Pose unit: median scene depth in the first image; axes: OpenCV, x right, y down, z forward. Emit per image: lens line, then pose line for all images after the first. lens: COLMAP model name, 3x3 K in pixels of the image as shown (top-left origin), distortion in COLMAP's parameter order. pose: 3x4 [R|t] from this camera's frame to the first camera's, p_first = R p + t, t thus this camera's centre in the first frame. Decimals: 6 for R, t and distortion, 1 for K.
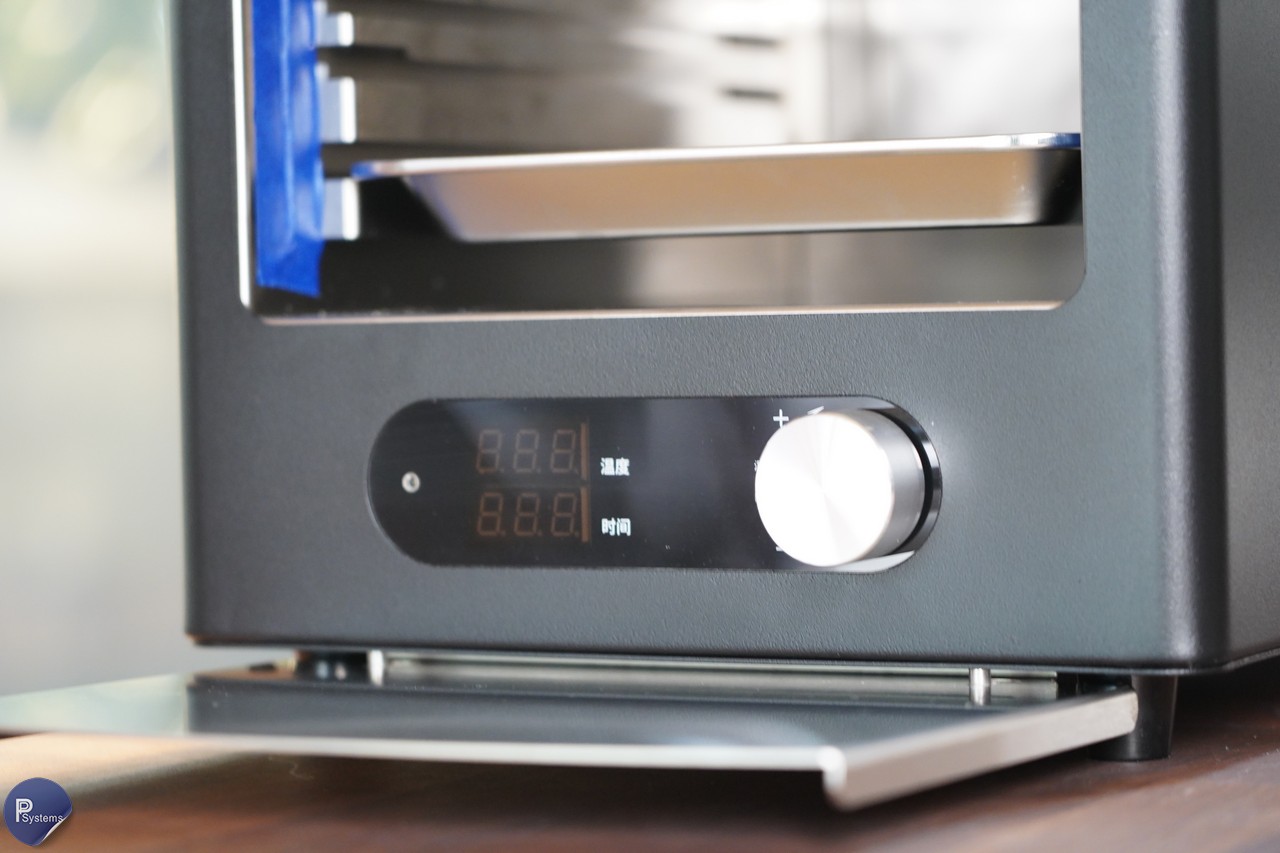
lens RADIAL K [[3940.6, 0, 640.0], [0, 3940.6, 426.5], [0, 0, 1]] dist [-0.087845, 0.885775]
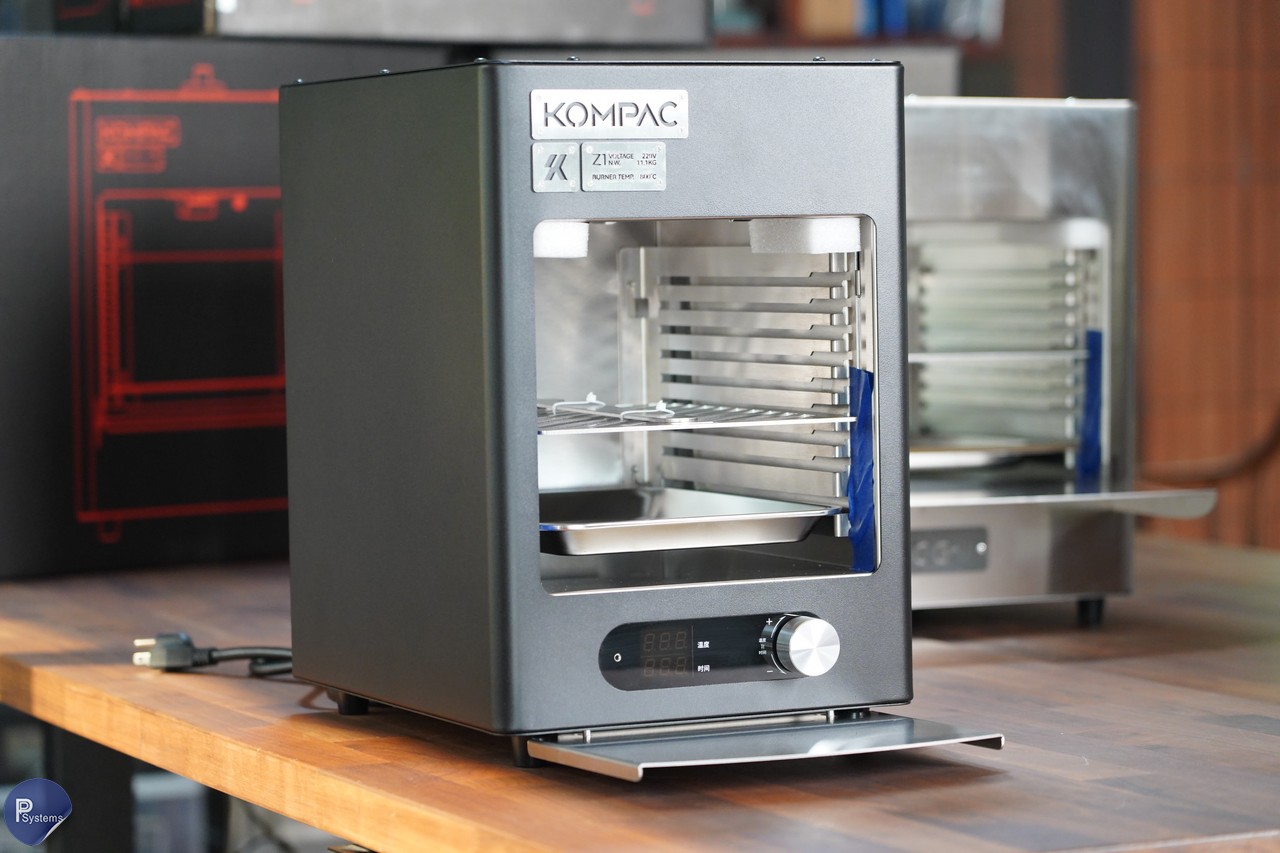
lens RADIAL K [[3940.6, 0, 640.0], [0, 3940.6, 426.5], [0, 0, 1]] dist [-0.087845, 0.885775]
pose [[0.574464, -0.024106, 0.818175, -2.059337], [0.037757, 0.999283, 0.002931, -0.136323], [-0.817659, 0.029208, 0.574962, -0.414810]]
